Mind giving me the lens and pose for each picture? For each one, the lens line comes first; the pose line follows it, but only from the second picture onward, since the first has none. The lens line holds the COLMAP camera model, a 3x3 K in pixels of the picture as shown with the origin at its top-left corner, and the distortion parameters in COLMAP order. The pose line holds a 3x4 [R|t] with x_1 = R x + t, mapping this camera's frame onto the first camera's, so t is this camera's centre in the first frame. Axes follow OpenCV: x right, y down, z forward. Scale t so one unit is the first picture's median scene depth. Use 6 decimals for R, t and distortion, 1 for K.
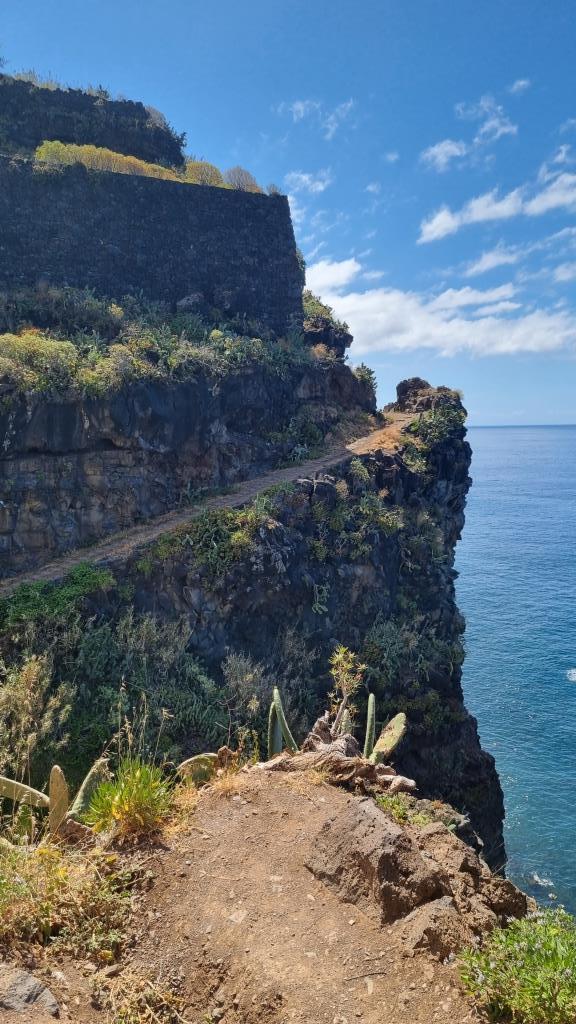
lens RADIAL K [[781.6, 0, 286.4], [0, 781.6, 519.7], [0, 0, 1]] dist [0.031285, 0.003202]
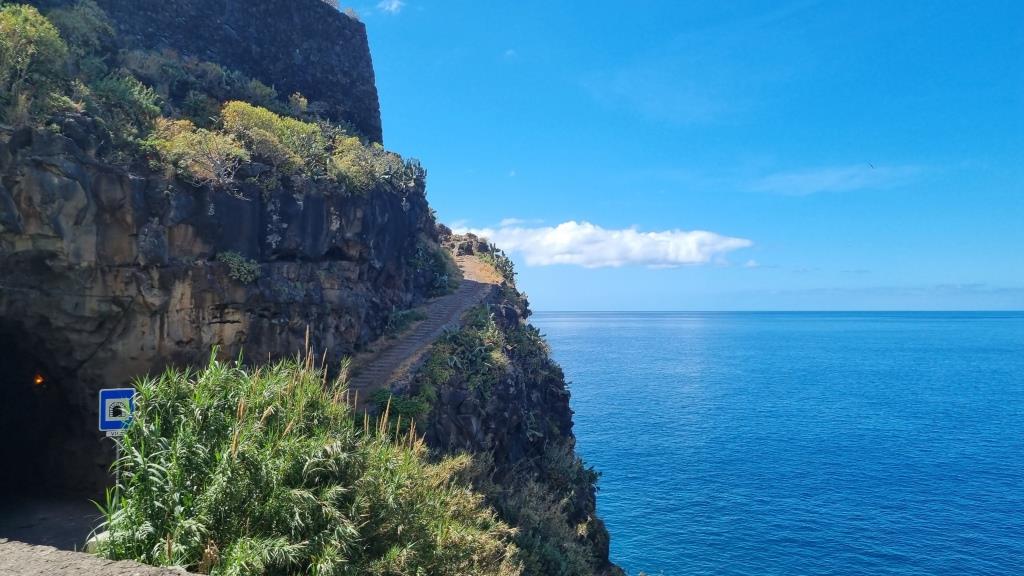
lens RADIAL K [[781.6, 0, 511.6], [0, 781.6, 284.2], [0, 0, 1]] dist [0.031285, 0.003202]
pose [[0.760423, 0.030316, 0.648720, -0.624569], [0.073032, 0.988582, -0.131805, 0.057394], [-0.645309, 0.147605, 0.749526, 0.274024]]
